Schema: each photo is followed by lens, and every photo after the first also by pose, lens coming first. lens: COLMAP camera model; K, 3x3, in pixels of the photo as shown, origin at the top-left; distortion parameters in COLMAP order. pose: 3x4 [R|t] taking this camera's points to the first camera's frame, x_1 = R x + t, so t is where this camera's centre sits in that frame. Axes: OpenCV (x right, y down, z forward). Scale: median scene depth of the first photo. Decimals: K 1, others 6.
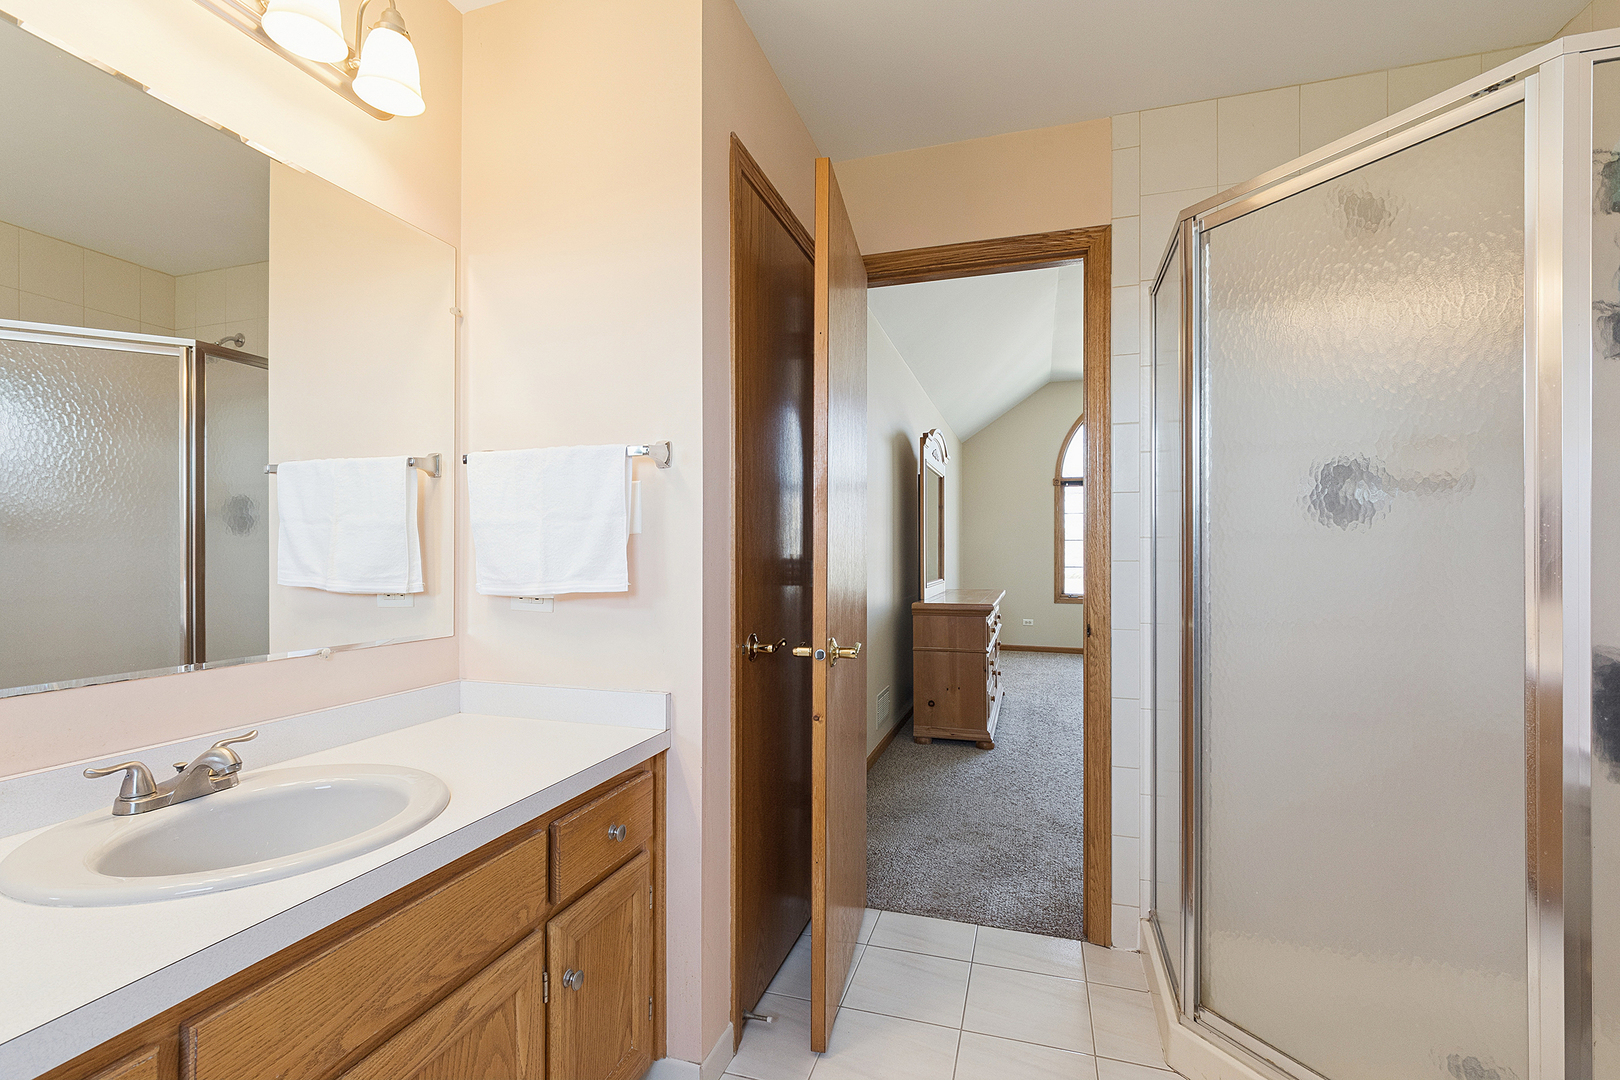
lens RADIAL K [[721.1, 0, 809.3], [0, 721.1, 547.1], [0, 0, 1]] dist [0.003400, -0.001482]
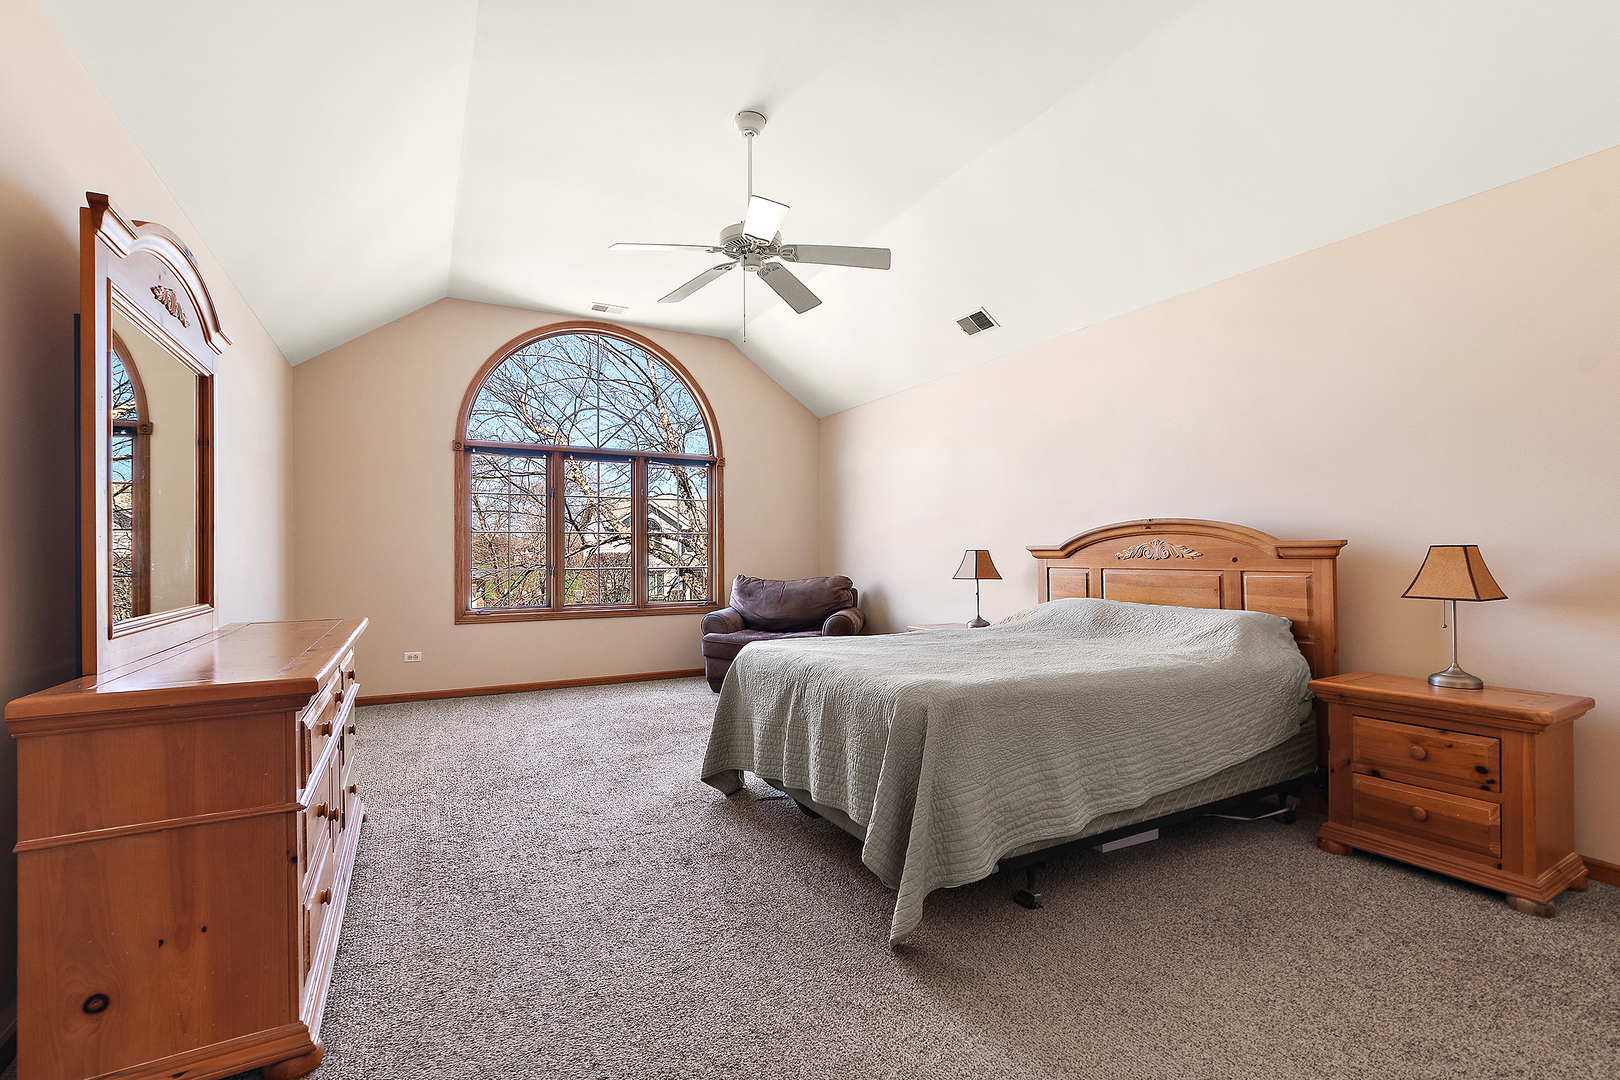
lens RADIAL K [[721.1, 0, 809.7], [0, 721.1, 545.2], [0, 0, 1]] dist [0.003400, -0.001482]
pose [[0.696544, -0.000082, 0.717514, 0.147690], [0.002498, 0.999994, -0.002311, 0.010678], [-0.717509, 0.003402, 0.696540, 0.500995]]
